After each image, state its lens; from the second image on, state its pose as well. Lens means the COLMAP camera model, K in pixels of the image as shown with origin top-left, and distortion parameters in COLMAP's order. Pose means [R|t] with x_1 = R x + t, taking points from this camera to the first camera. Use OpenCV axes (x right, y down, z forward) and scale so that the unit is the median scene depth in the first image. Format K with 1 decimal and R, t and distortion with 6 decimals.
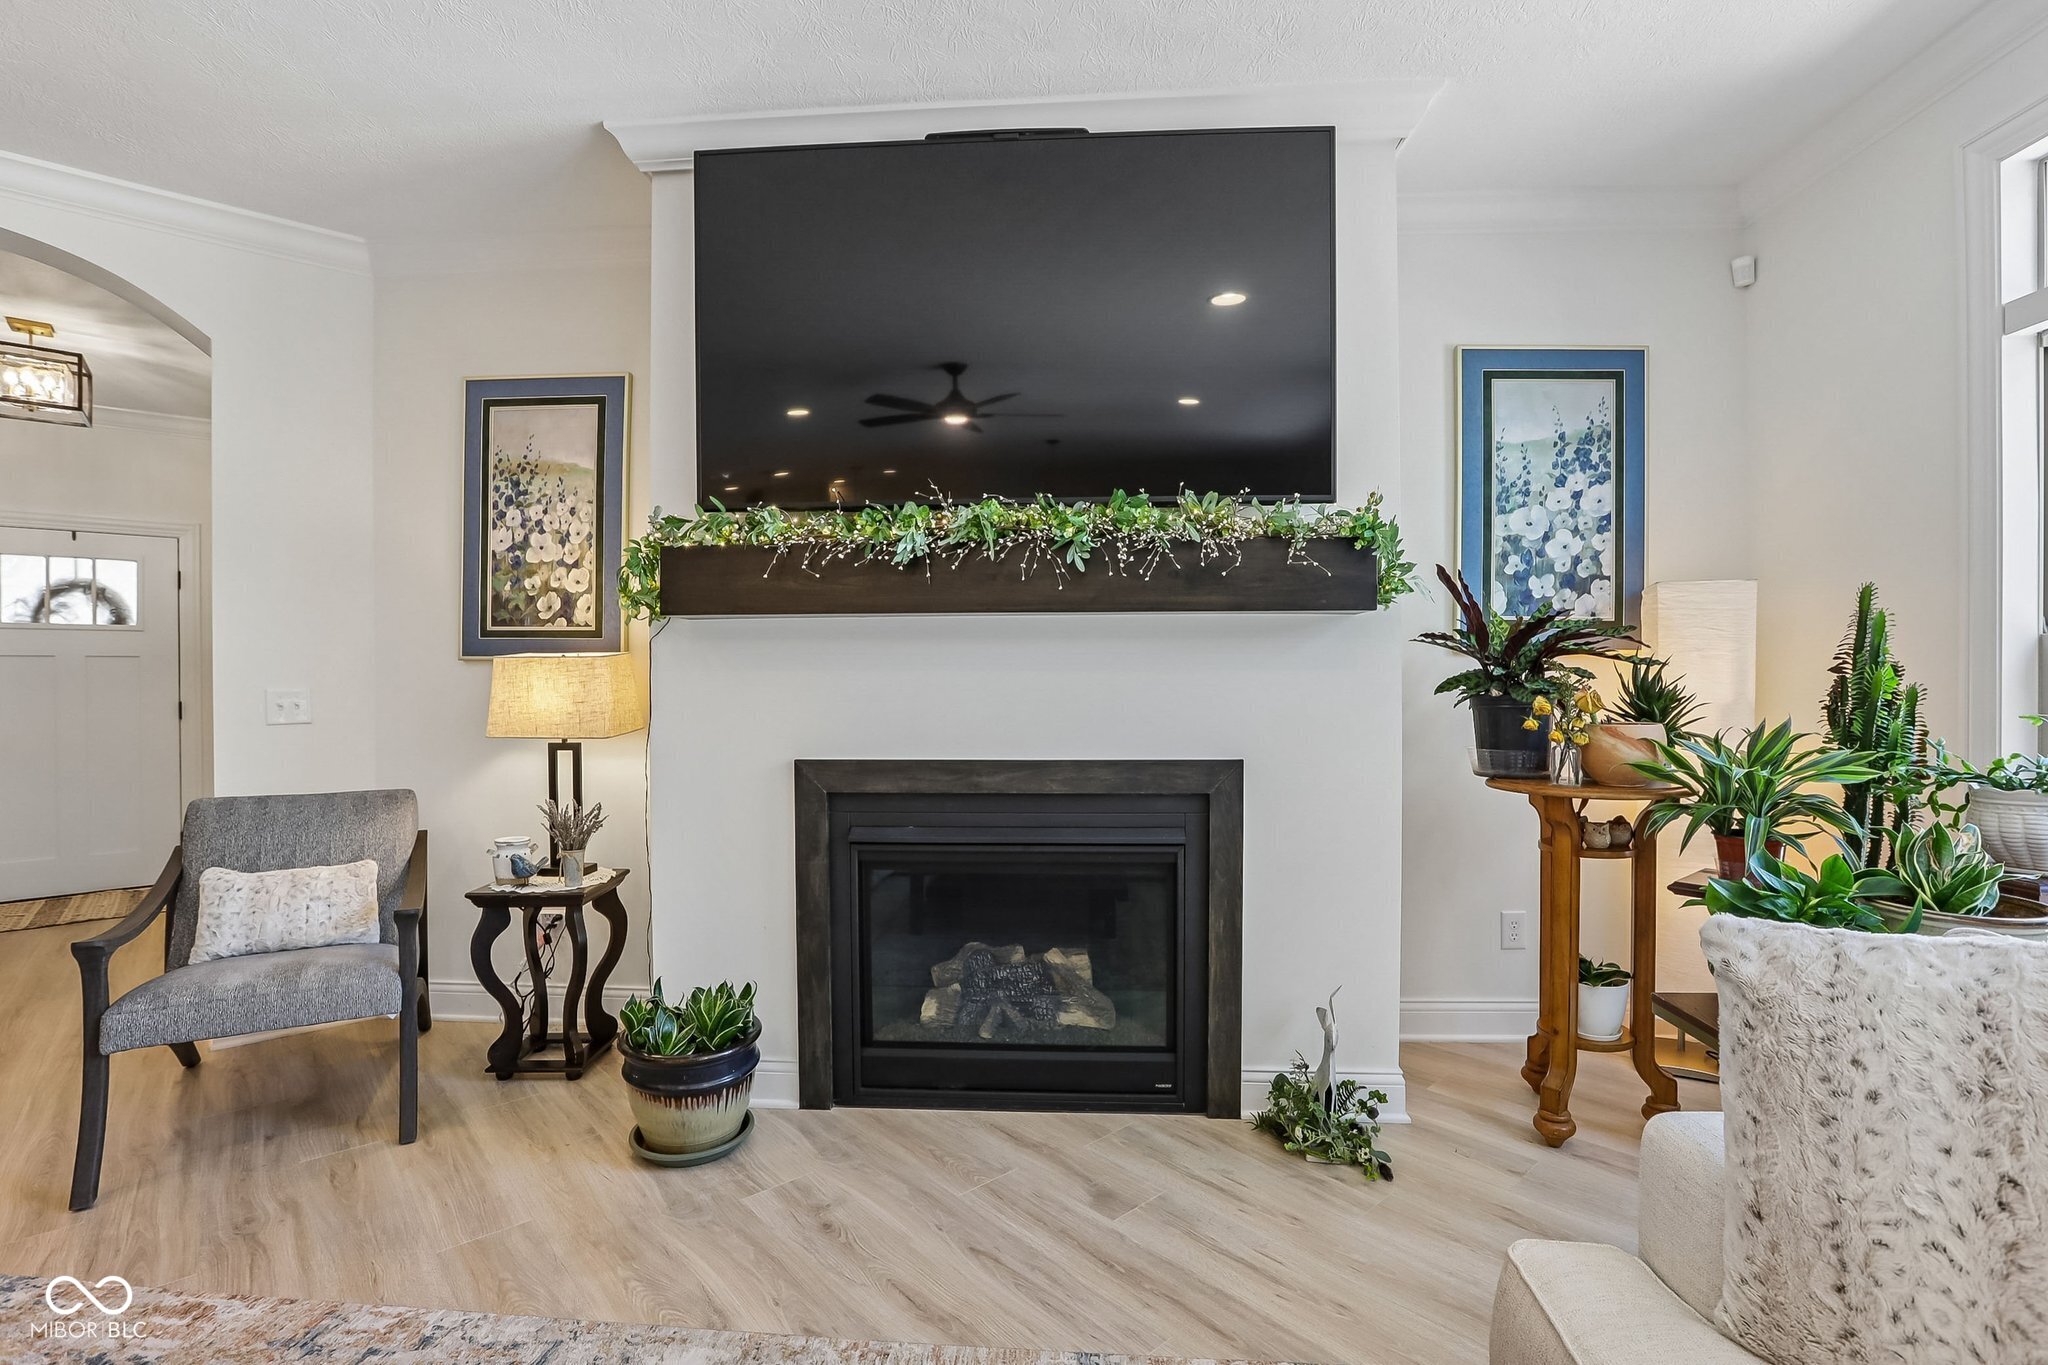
lens RADIAL K [[938.7, 0, 1024.5], [0, 938.7, 675.0], [0, 0, 1]] dist [-0.026725, 0.001318]
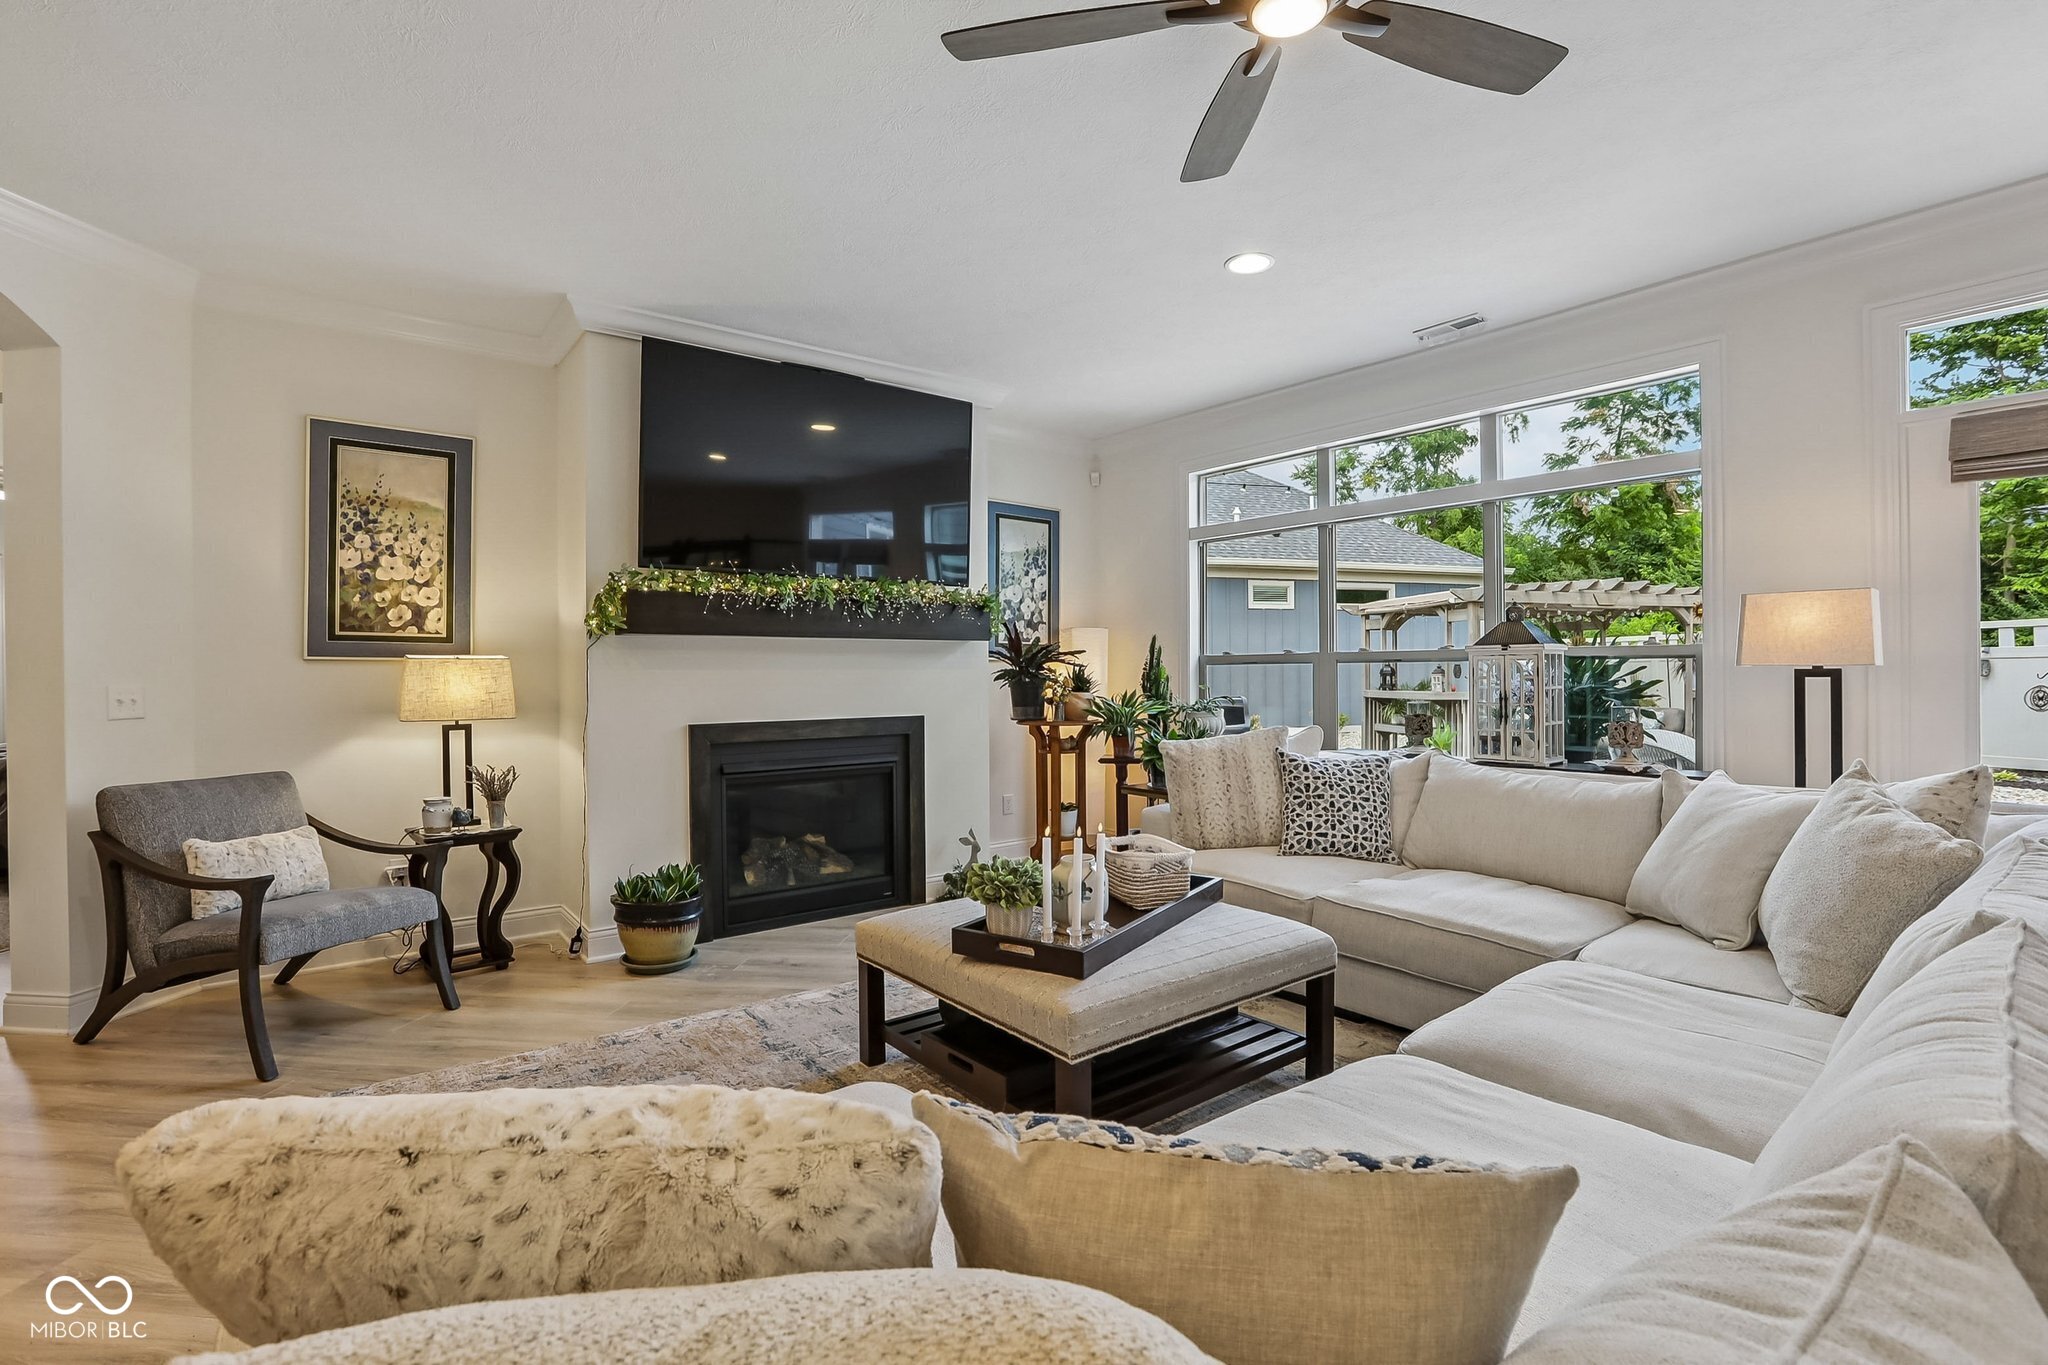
lens RADIAL K [[938.7, 0, 1029.8], [0, 938.7, 671.7], [0, 0, 1]] dist [-0.026725, 0.001318]
pose [[0.745645, -0.001463, 0.666342, -0.748178], [0.002031, 0.999998, -0.000078, 0.000998], [-0.666340, 0.001411, 0.745647, -0.491126]]
